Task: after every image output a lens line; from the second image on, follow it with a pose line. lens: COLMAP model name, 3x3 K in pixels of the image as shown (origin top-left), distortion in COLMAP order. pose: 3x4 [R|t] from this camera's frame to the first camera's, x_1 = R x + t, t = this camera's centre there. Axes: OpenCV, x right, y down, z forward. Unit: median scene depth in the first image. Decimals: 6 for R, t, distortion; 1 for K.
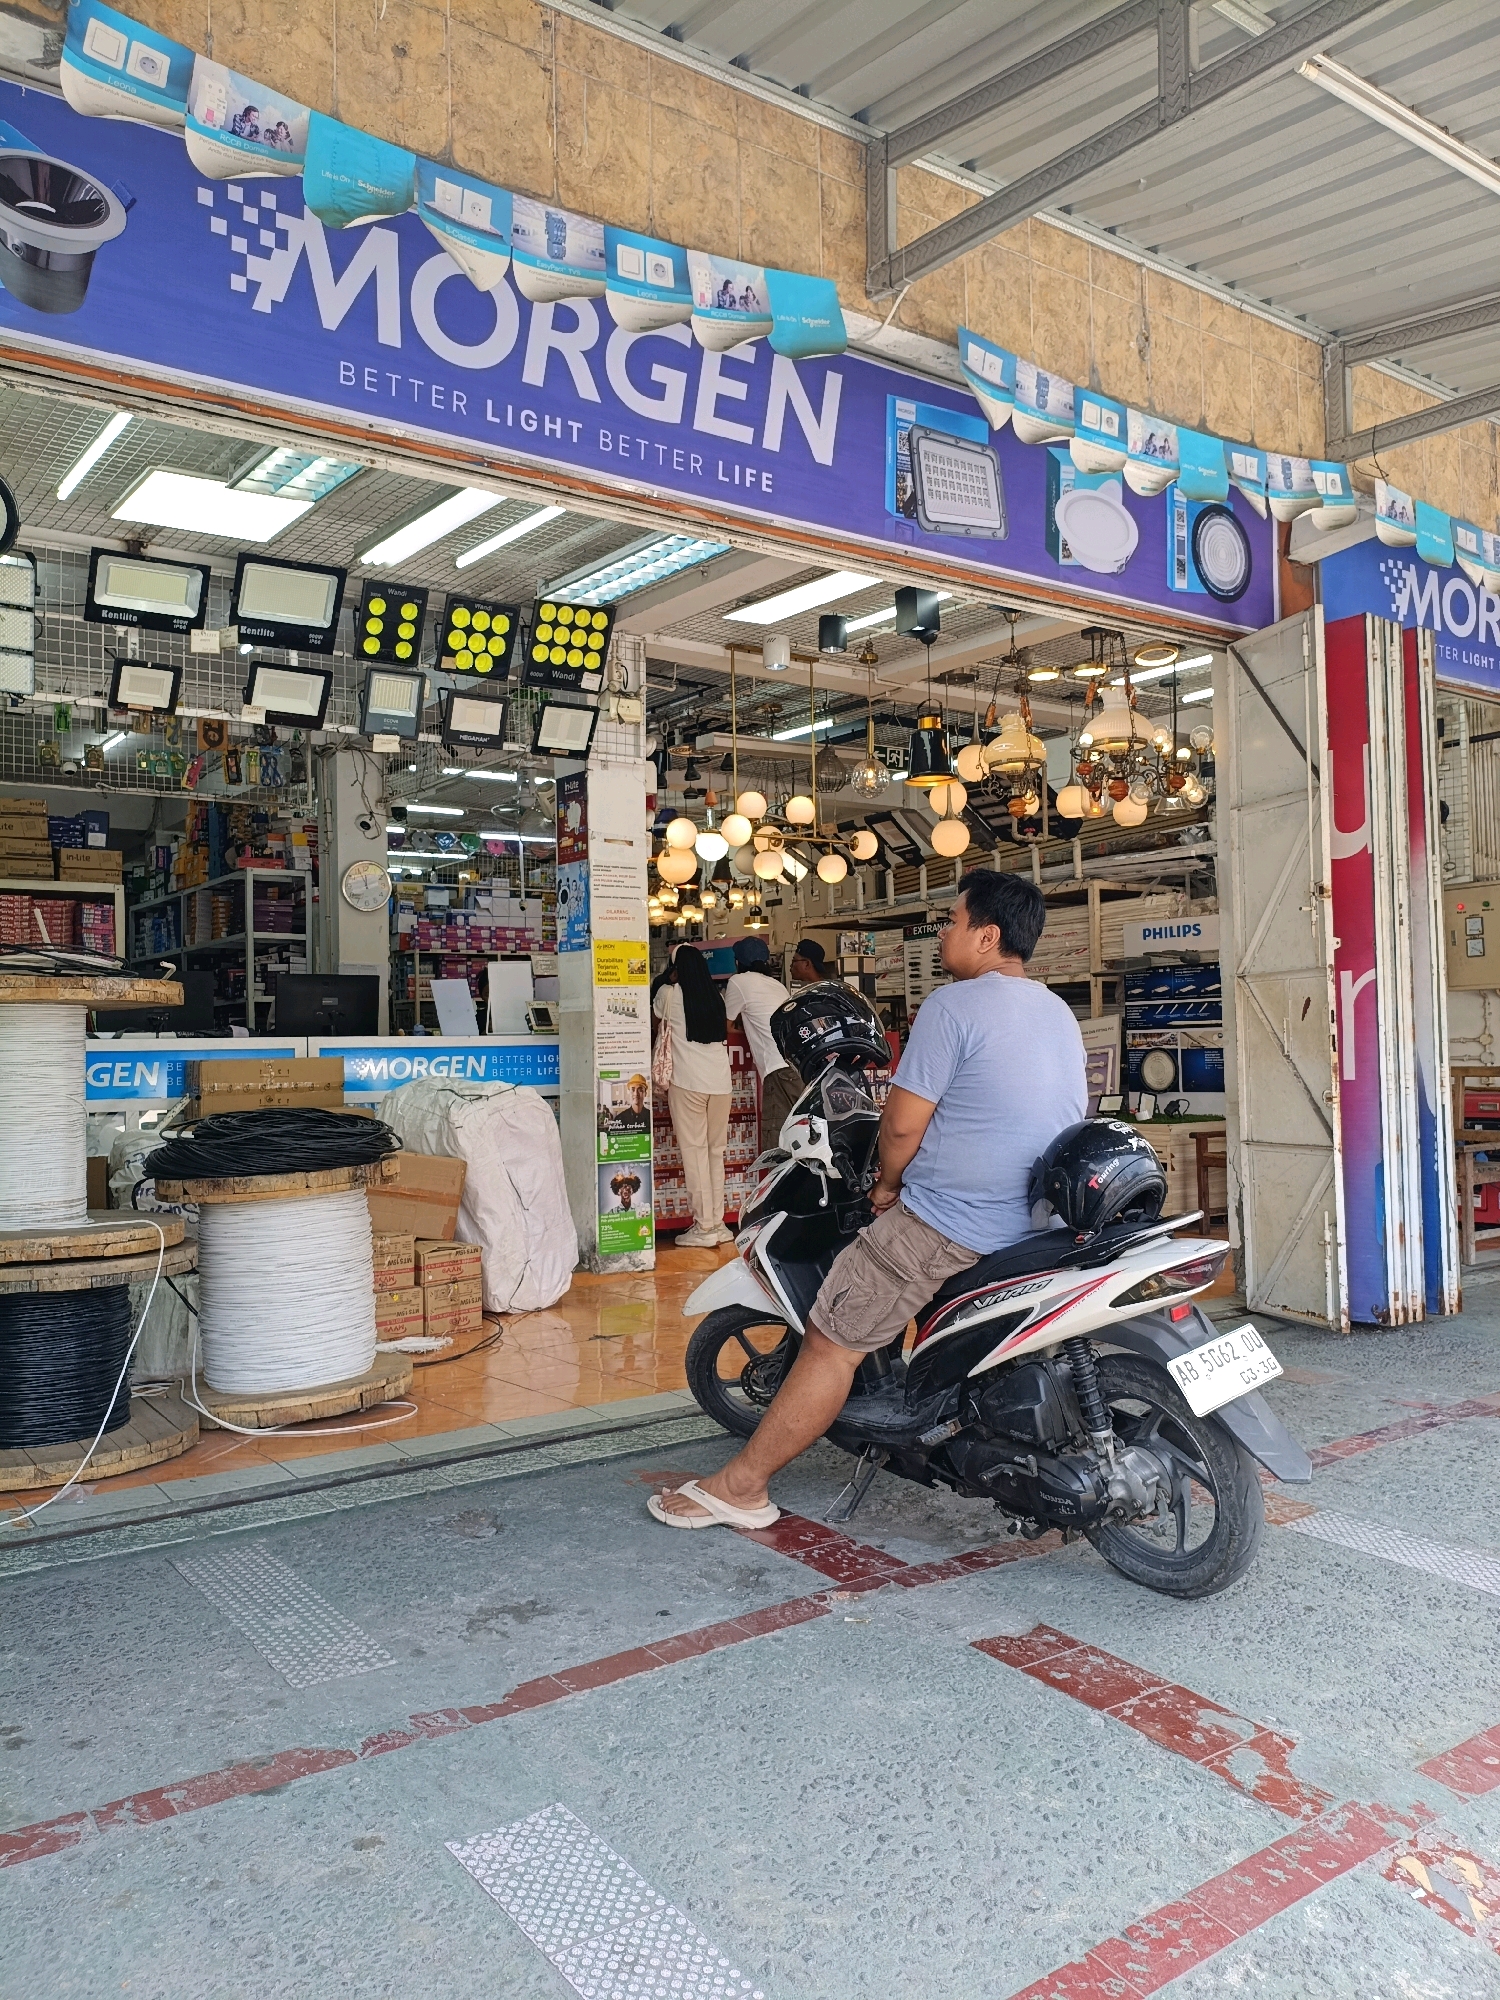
lens RADIAL K [[1583.2, 0, 750.0], [0, 1583.2, 1000.0], [0, 0, 1]] dist [0.120947, -0.354597]
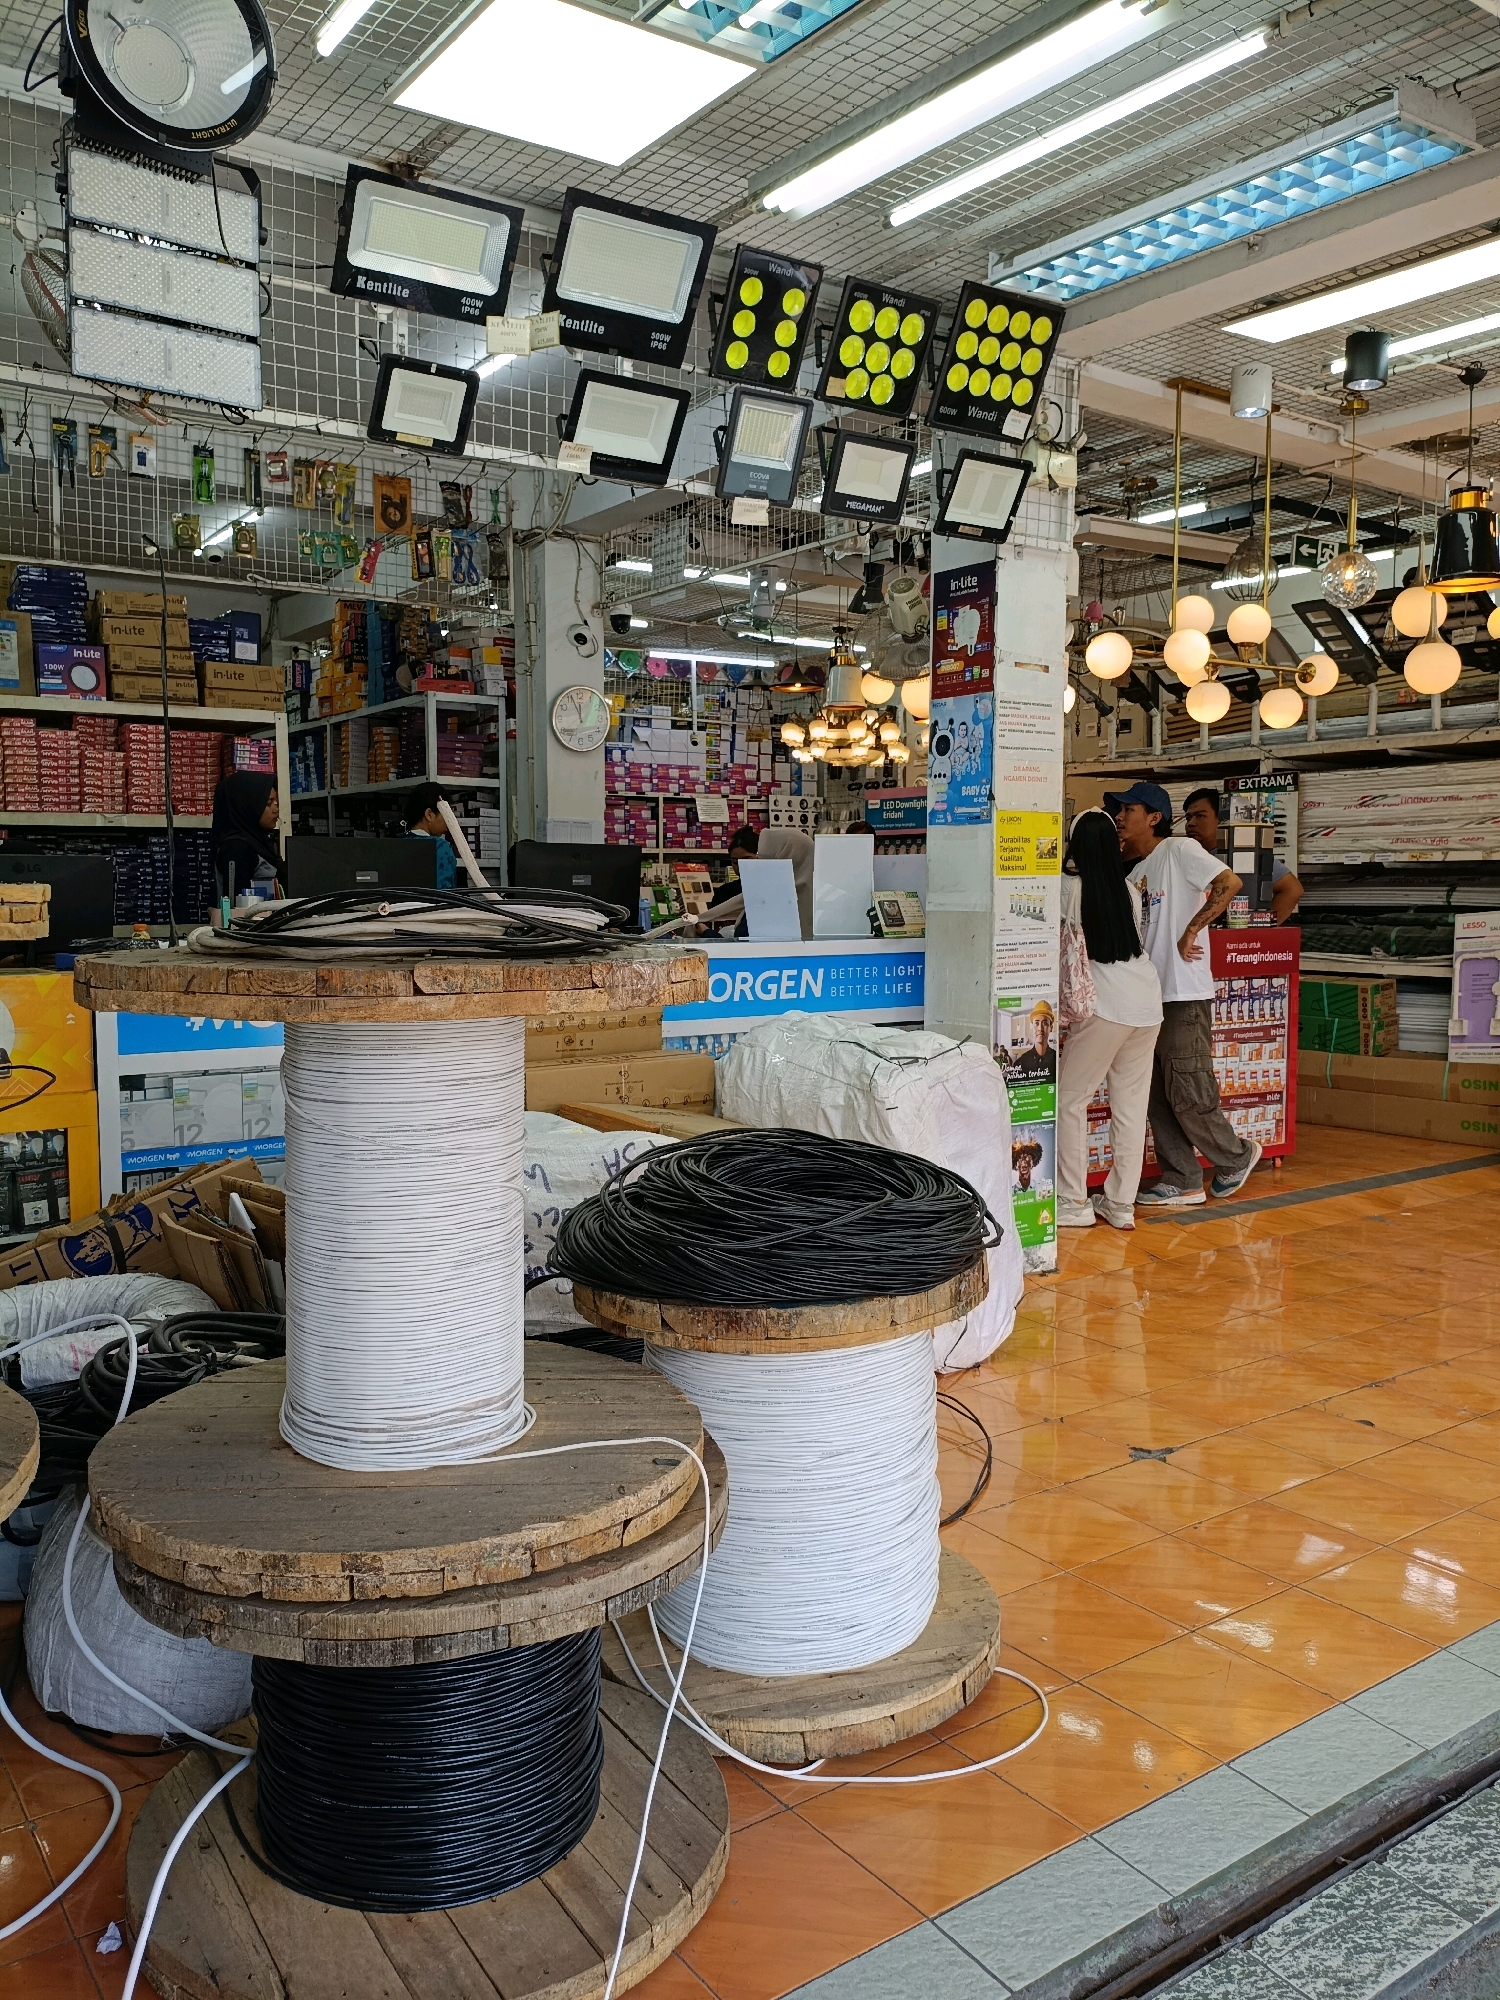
lens RADIAL K [[1615.9, 0, 750.0], [0, 1615.9, 1000.0], [0, 0, 1]] dist [0.091252, -0.246930]
pose [[0.999452, 0.022337, -0.024422, -0.187723], [-0.019644, 0.994230, 0.105454, -0.027952], [0.026637, -0.104917, 0.994124, 0.281436]]
